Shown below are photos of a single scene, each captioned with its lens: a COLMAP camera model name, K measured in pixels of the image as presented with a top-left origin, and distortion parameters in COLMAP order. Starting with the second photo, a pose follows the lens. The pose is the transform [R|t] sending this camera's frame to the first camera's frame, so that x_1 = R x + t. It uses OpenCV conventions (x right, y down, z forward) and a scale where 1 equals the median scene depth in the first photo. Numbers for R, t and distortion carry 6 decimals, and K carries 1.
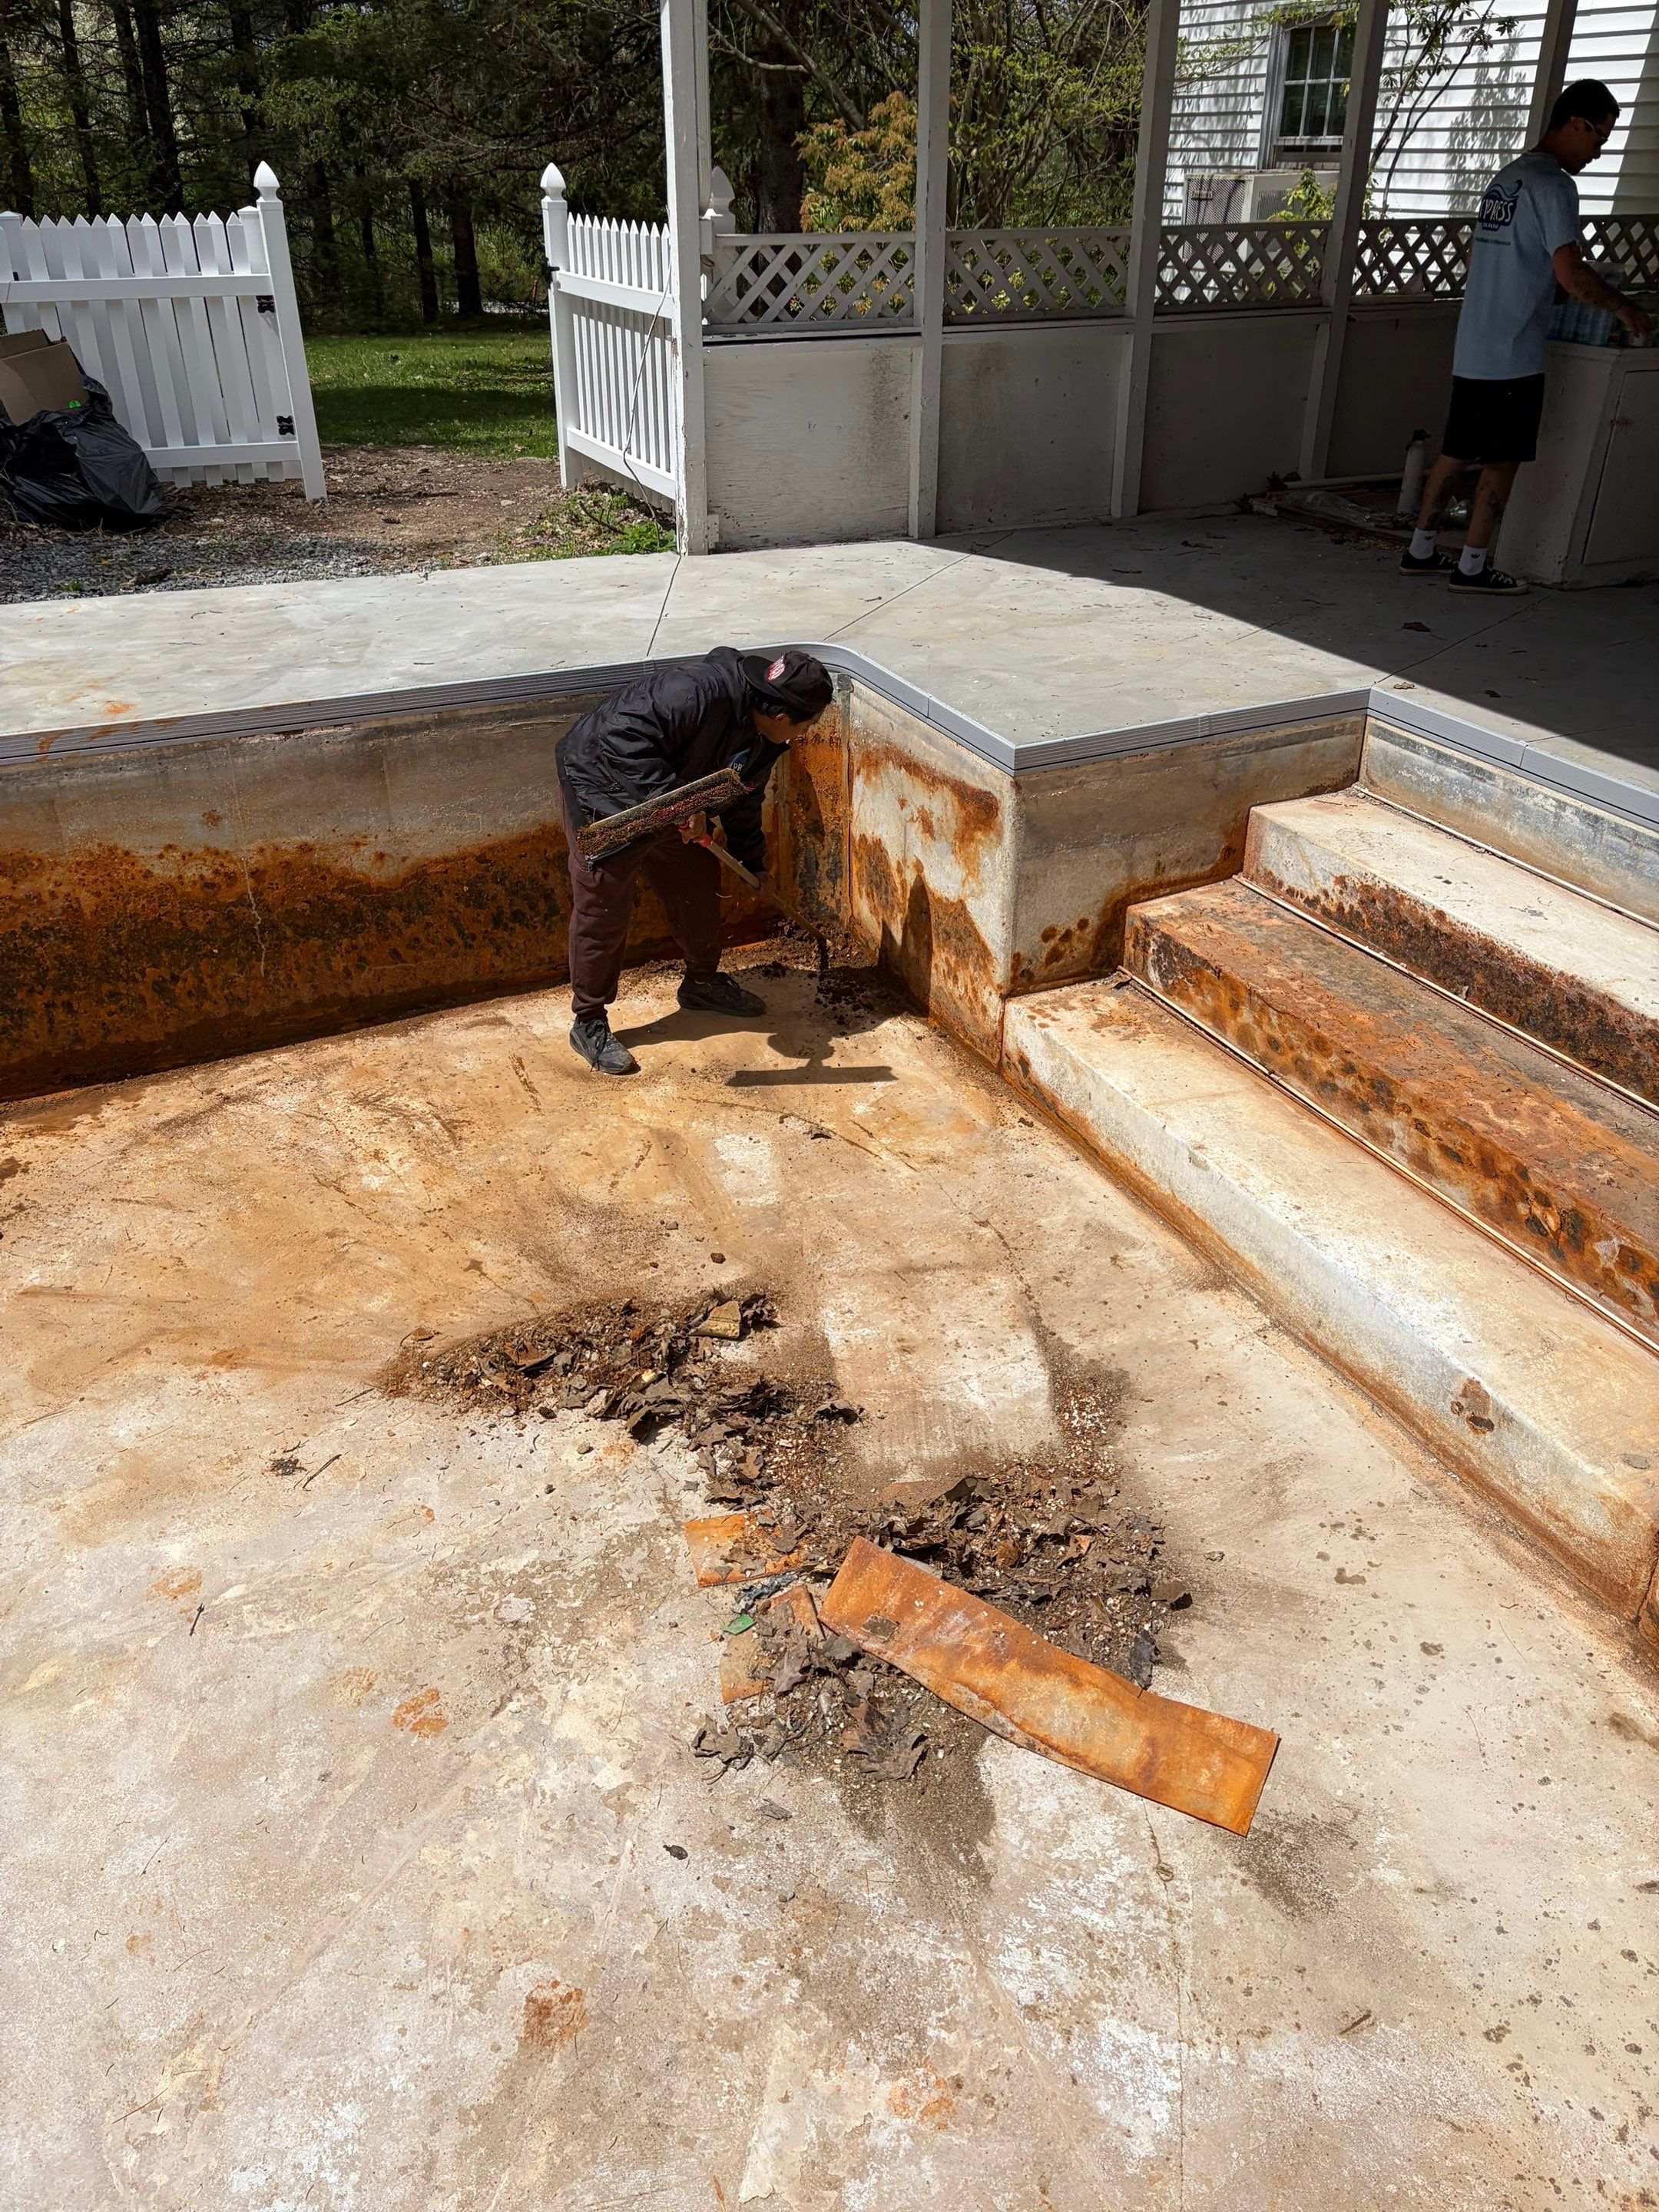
lens RADIAL K [[1640.8, 0, 829.5], [0, 1640.8, 1106.0], [0, 0, 1]] dist [0.043014, -0.058161]
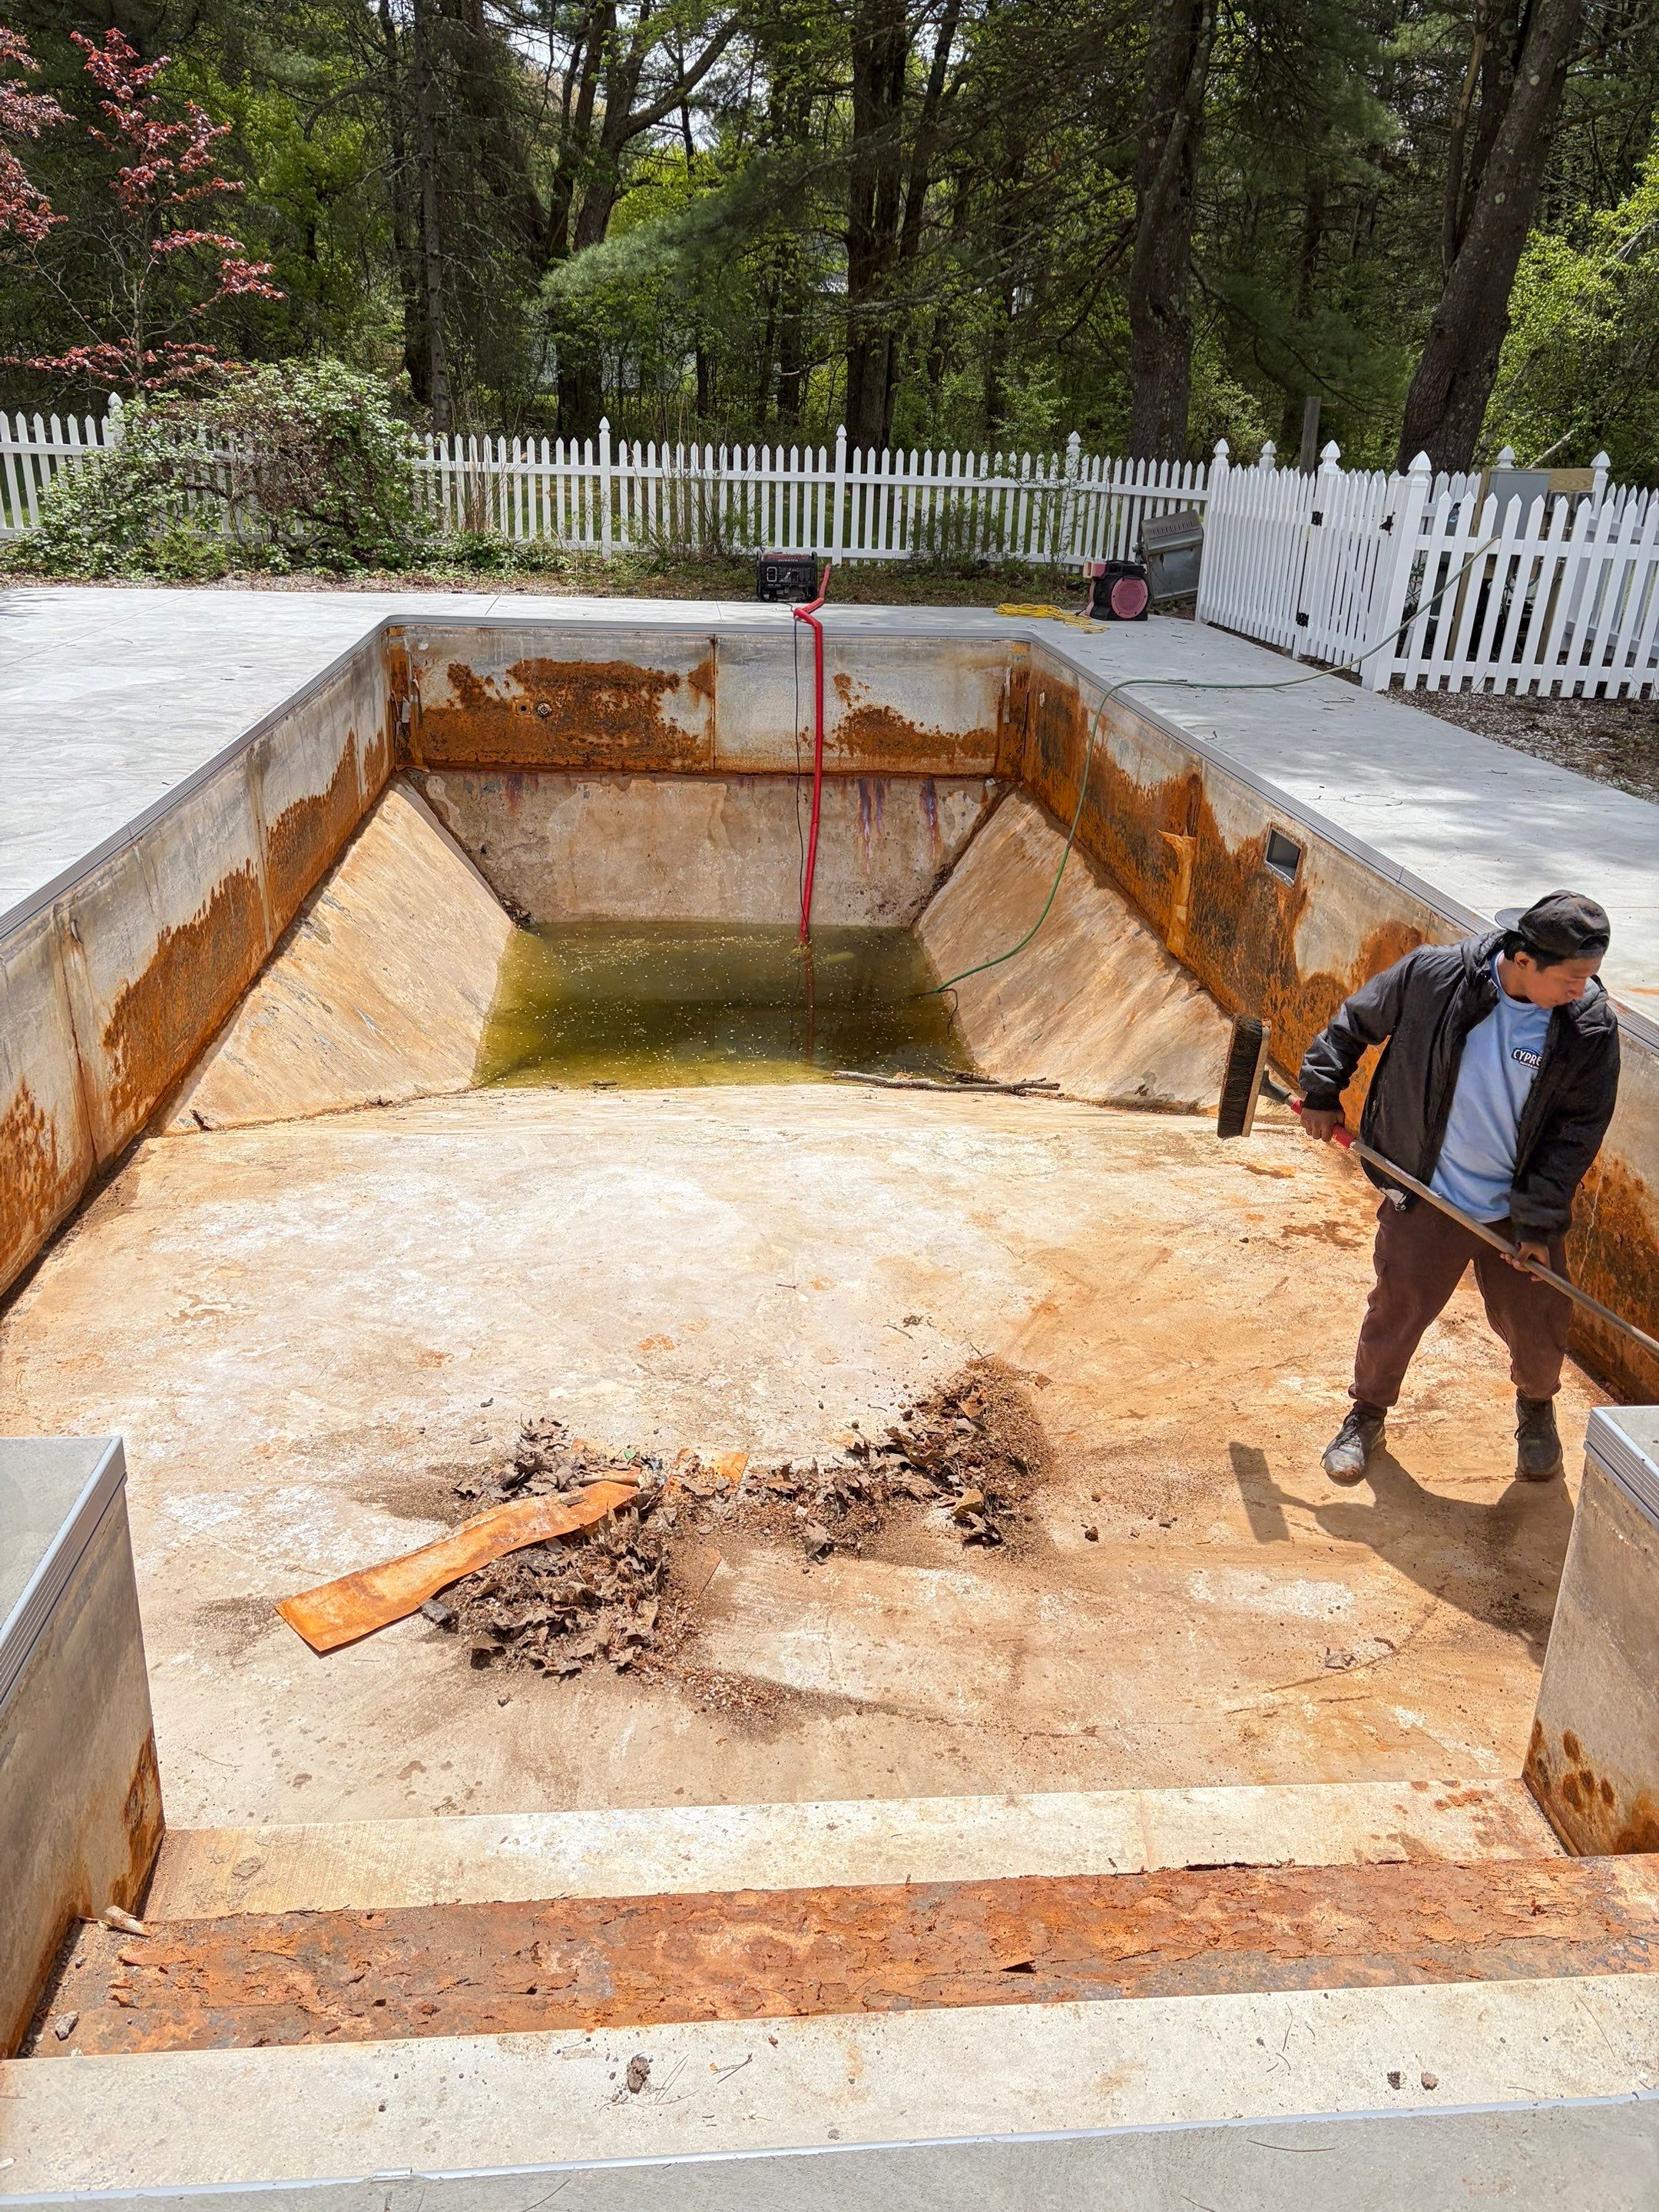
lens RADIAL K [[1640.8, 0, 829.5], [0, 1640.8, 1106.0], [0, 0, 1]] dist [0.043014, -0.058161]
pose [[-0.324441, 0.356766, -0.876046, 0.879867], [-0.504912, 0.717847, 0.479332, -0.564991], [0.799876, 0.597841, -0.052763, 0.914001]]
